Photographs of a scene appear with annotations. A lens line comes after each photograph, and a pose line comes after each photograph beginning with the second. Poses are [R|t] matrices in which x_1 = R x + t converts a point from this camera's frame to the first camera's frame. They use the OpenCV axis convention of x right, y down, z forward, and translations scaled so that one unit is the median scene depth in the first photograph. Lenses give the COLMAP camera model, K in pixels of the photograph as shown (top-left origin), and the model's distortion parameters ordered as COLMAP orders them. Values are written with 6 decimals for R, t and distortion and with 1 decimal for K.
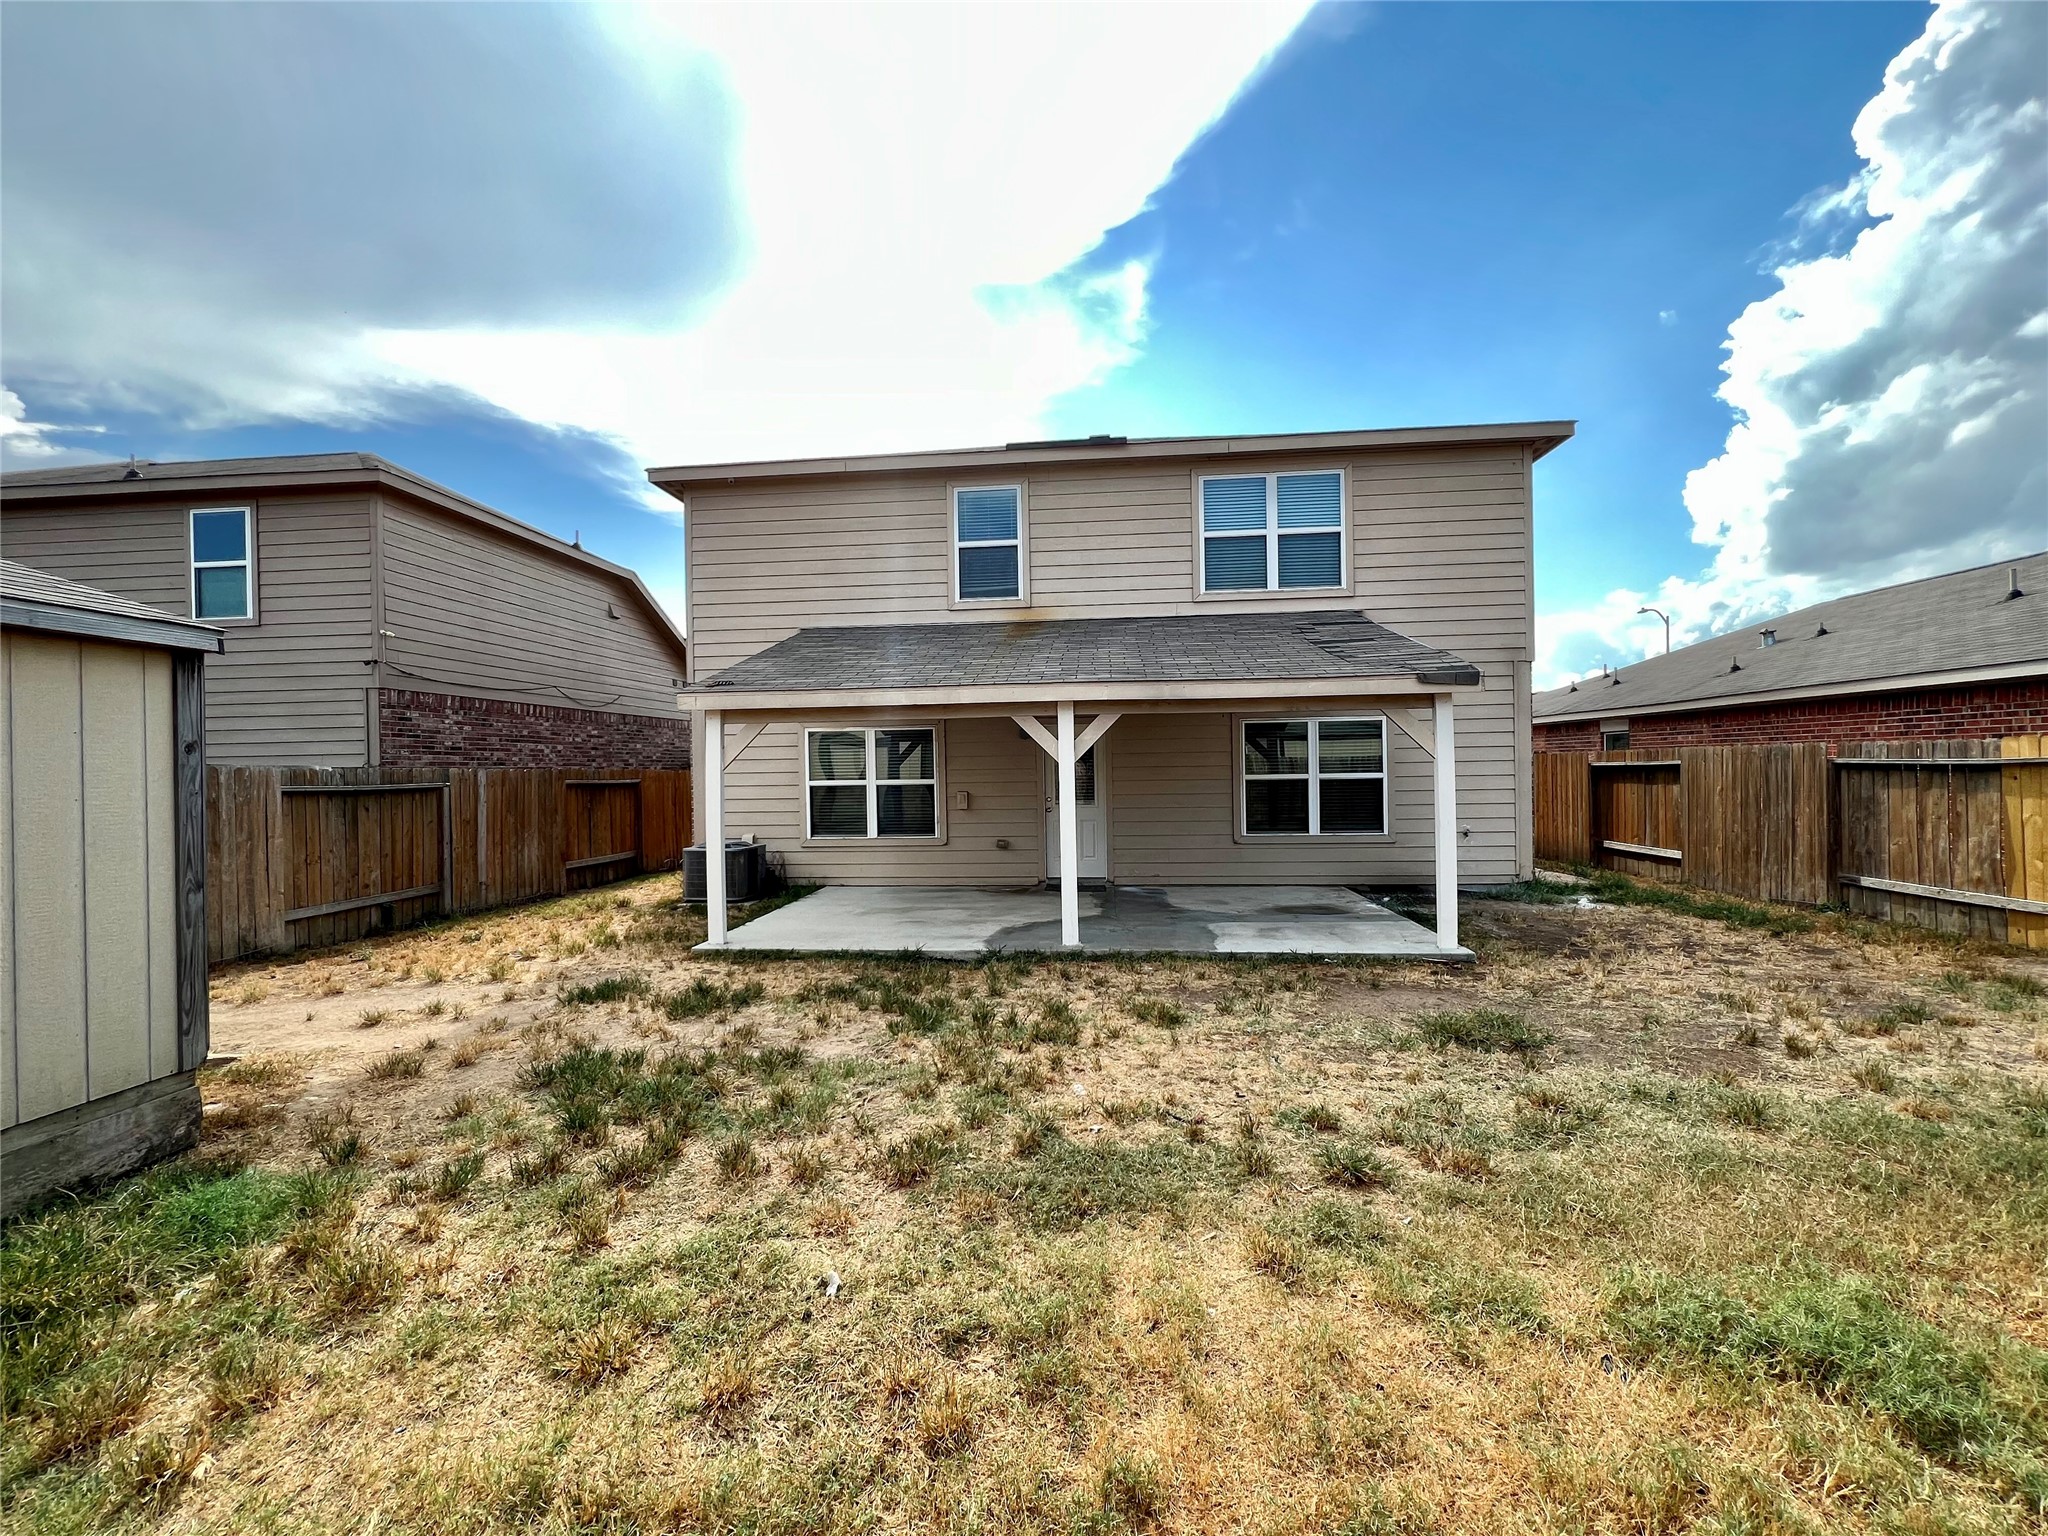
lens RADIAL K [[817.5, 0, 1031.0], [0, 817.5, 768.0], [0, 0, 1]] dist [-0.008221, 0.000091]
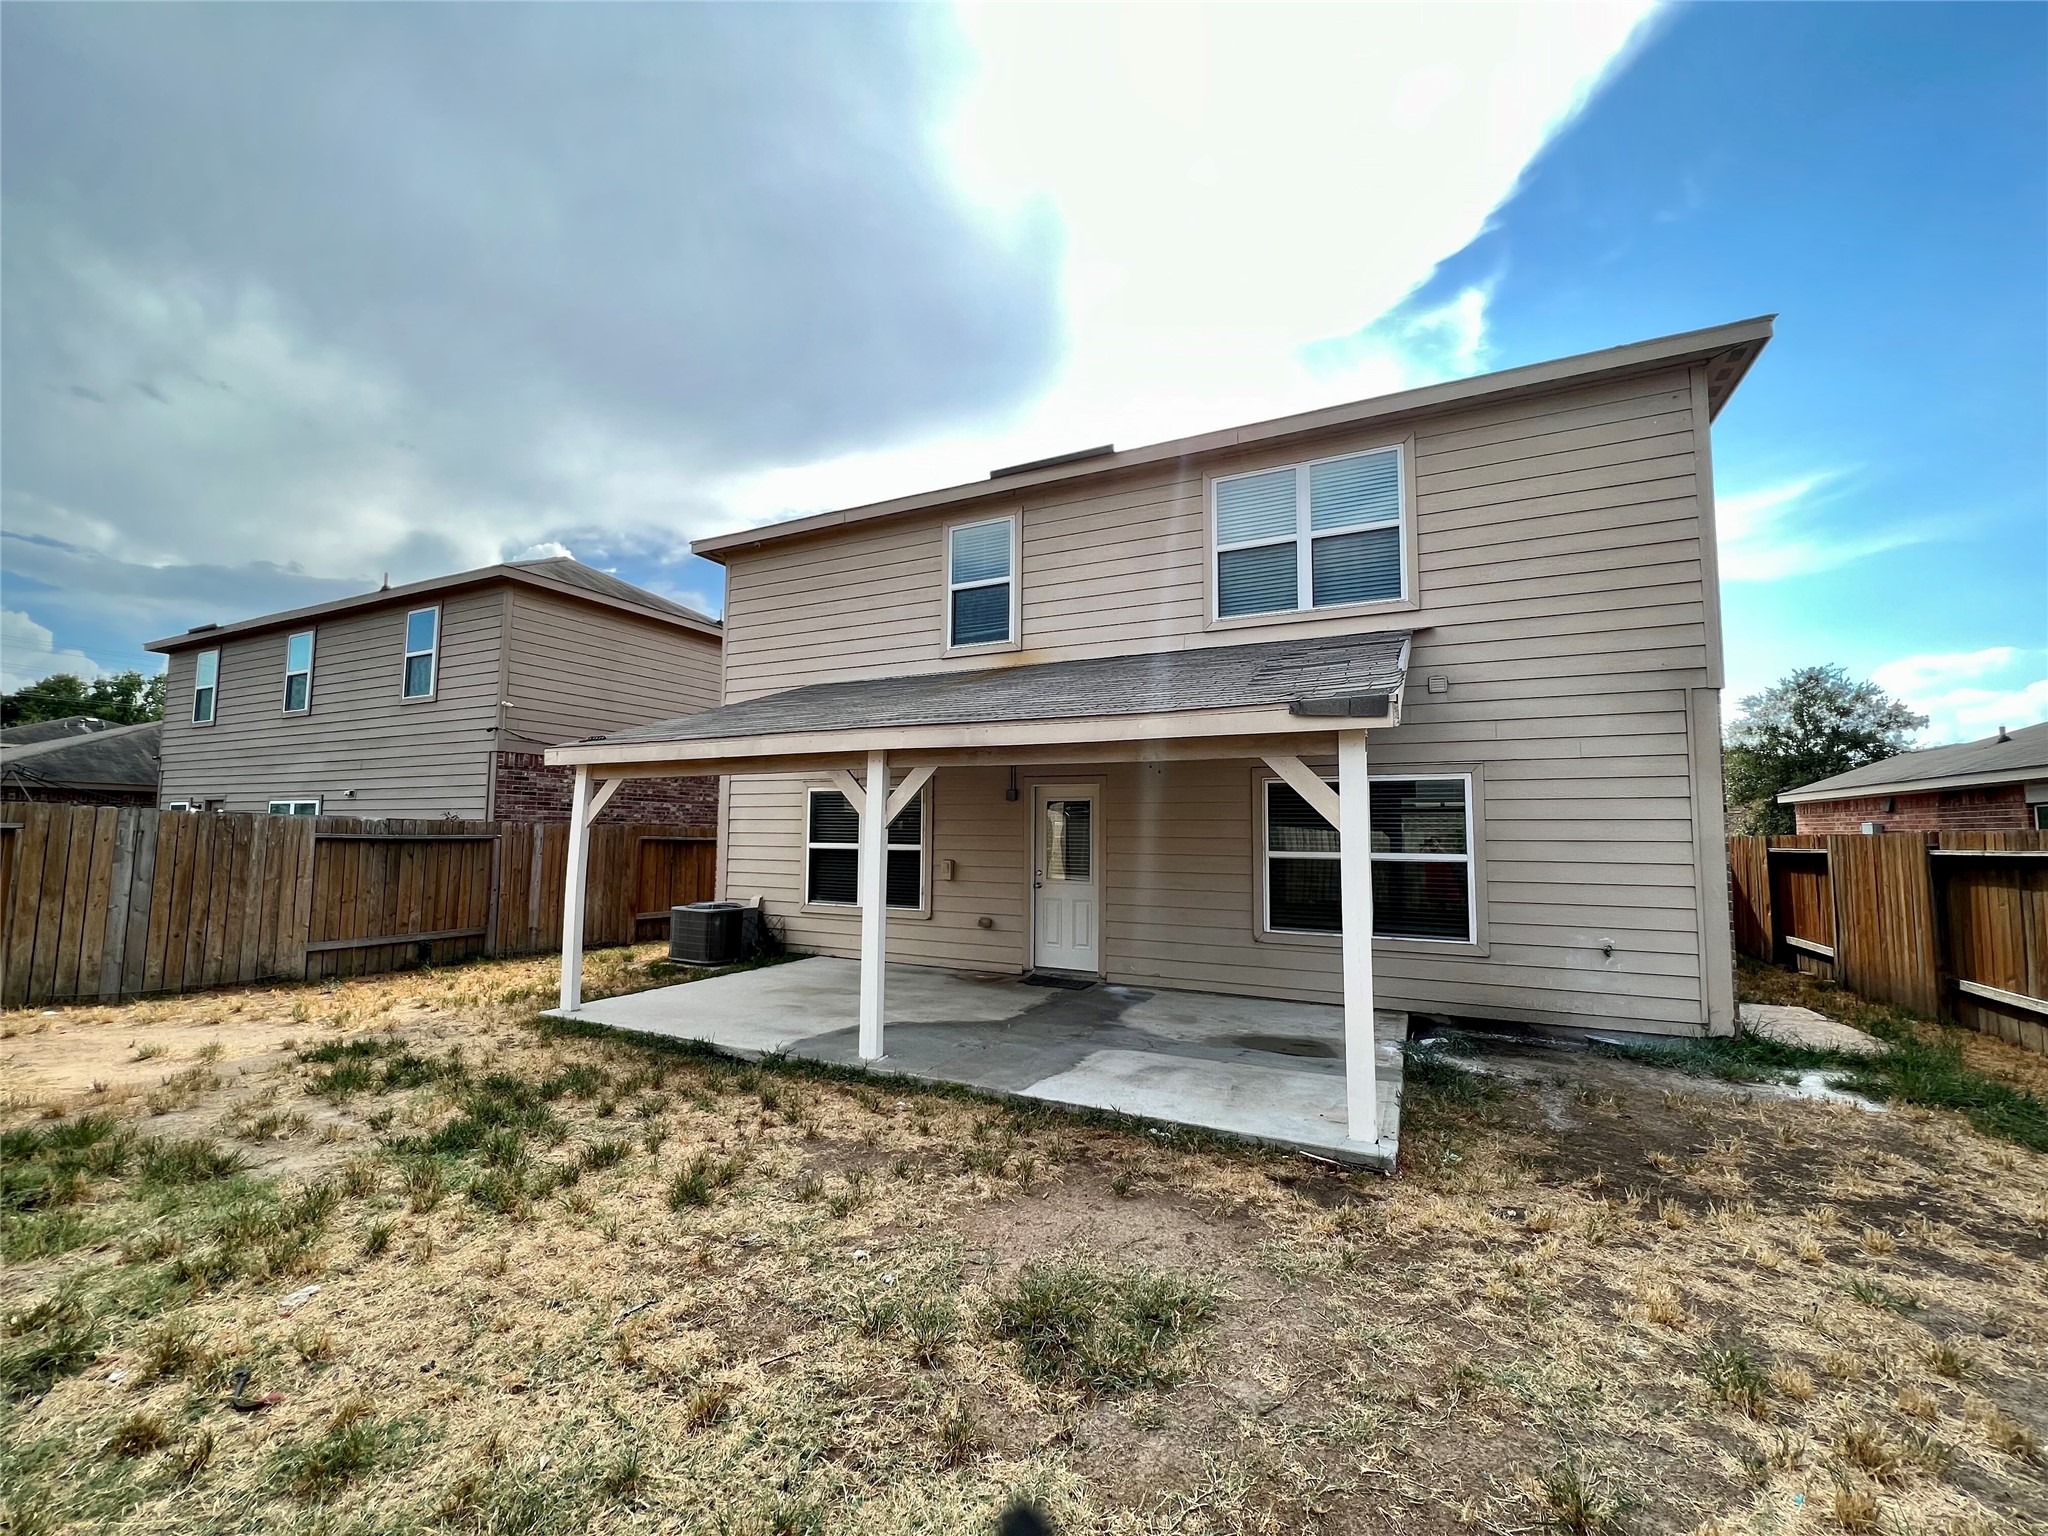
lens RADIAL K [[820.6, 0, 1029.4], [0, 820.6, 768.9], [0, 0, 1]] dist [-0.005192, 0.000277]
pose [[0.931244, -0.004122, -0.364374, 0.331885], [-0.025021, 0.996853, -0.075225, -0.005107], [0.363537, 0.079170, 0.928210, 0.202622]]
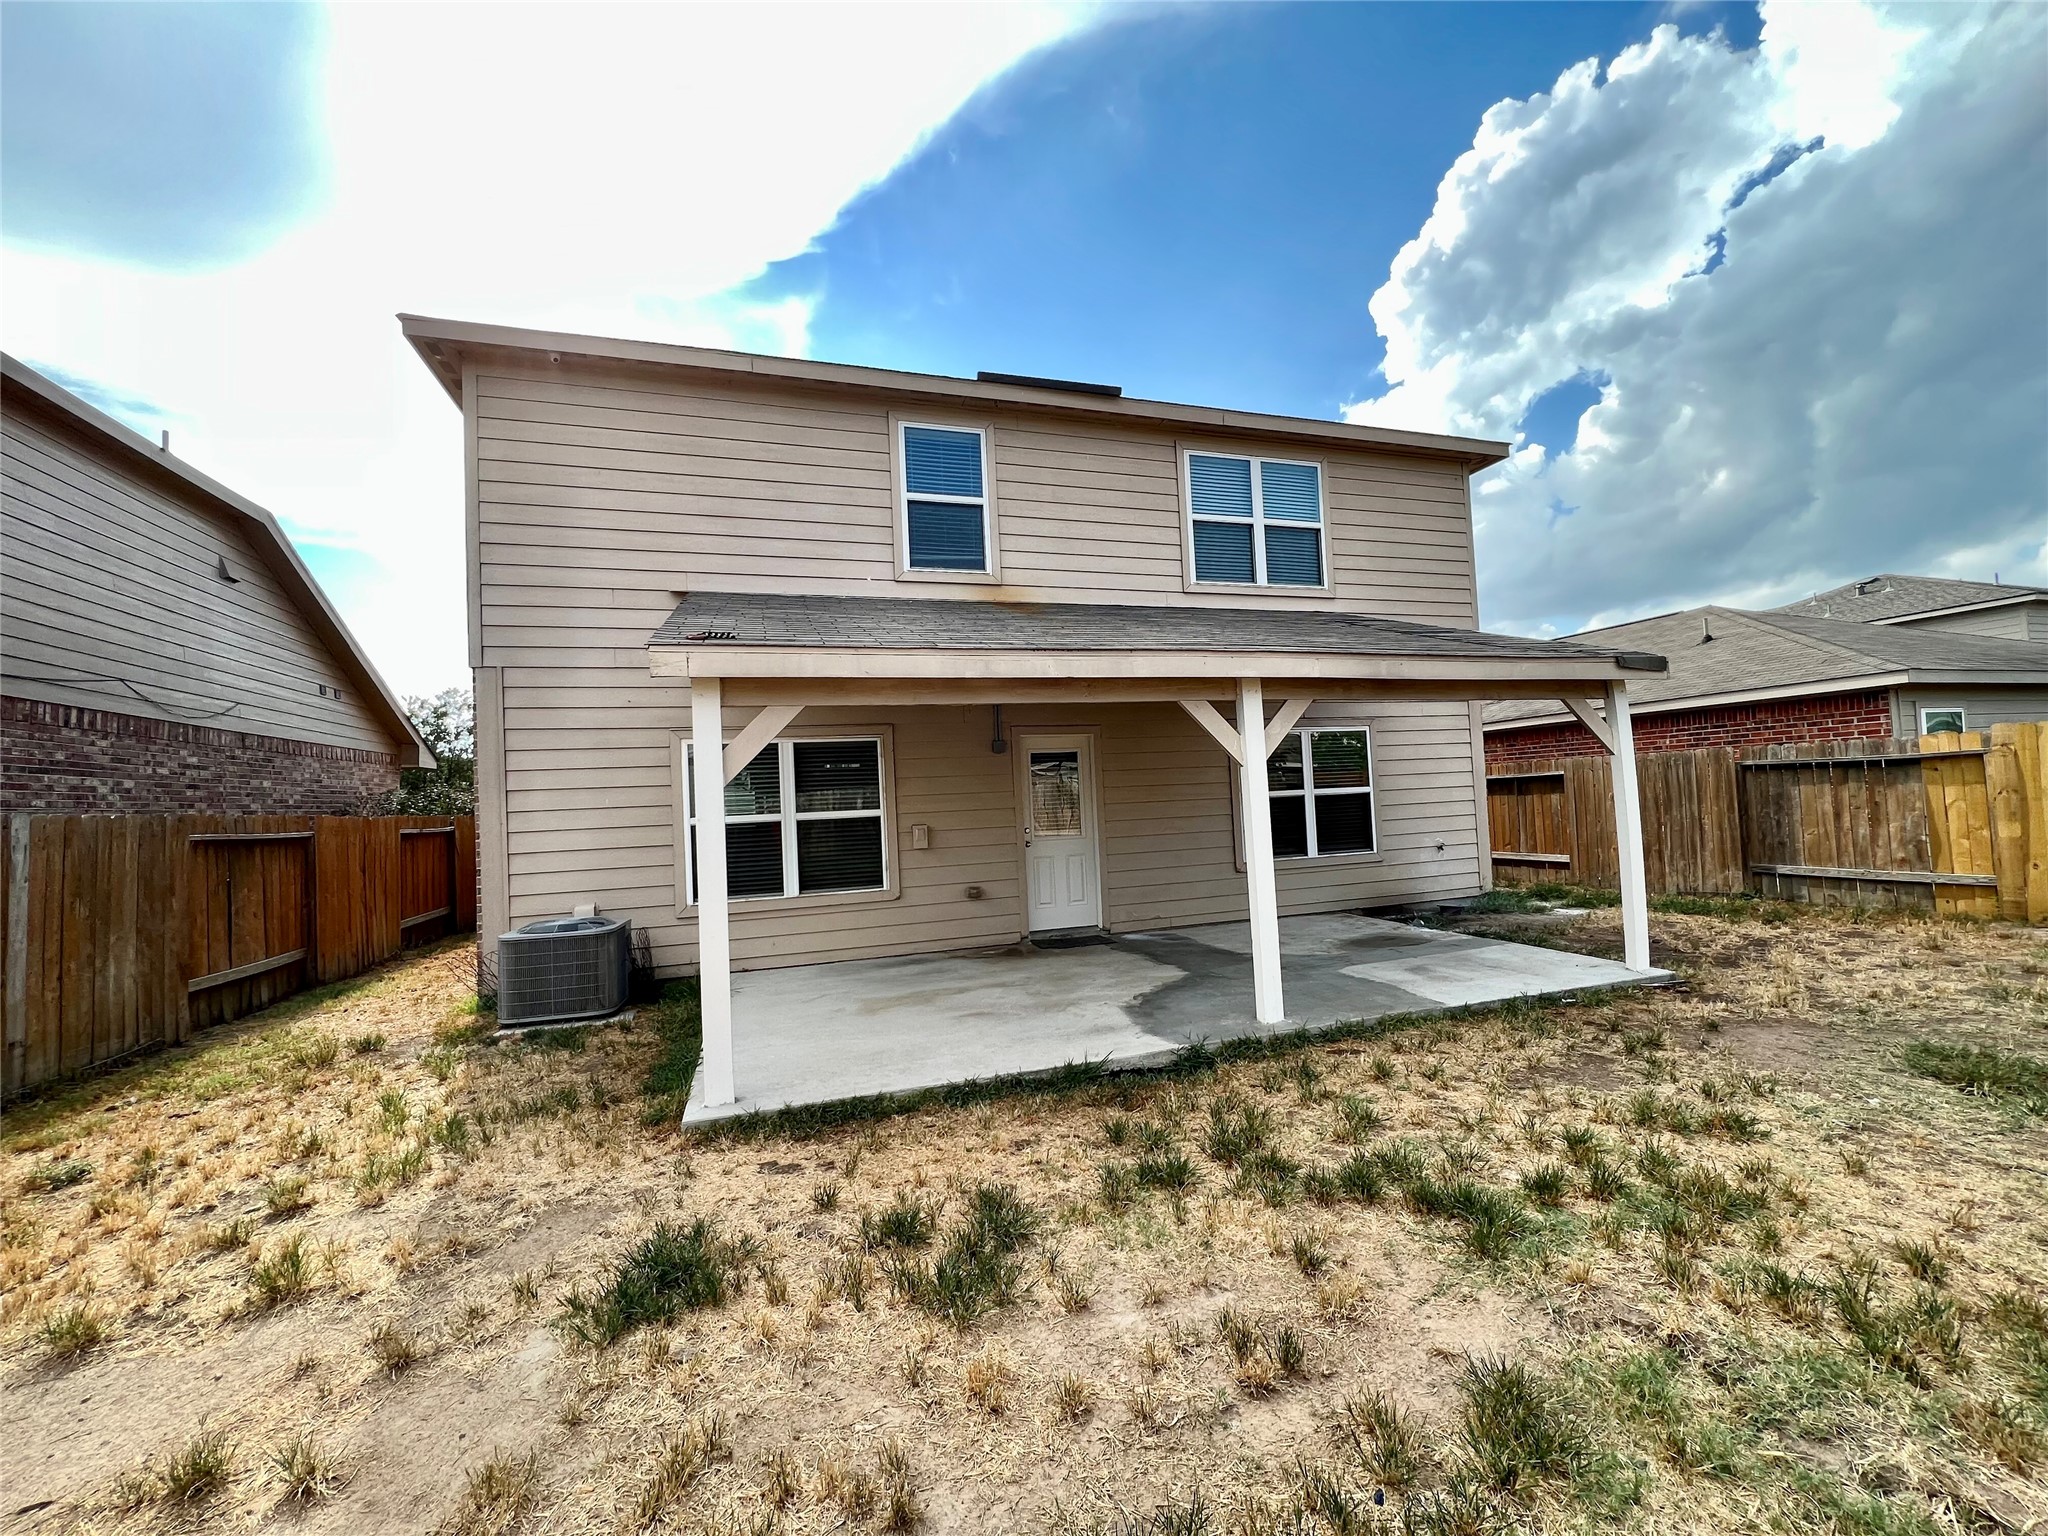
lens RADIAL K [[820.6, 0, 1029.4], [0, 820.6, 768.9], [0, 0, 1]] dist [-0.005192, 0.000277]
pose [[0.919488, -0.011094, 0.392962, -0.290535], [0.031832, 0.998420, -0.046296, 0.016271], [-0.391827, 0.055077, 0.918389, 0.283470]]
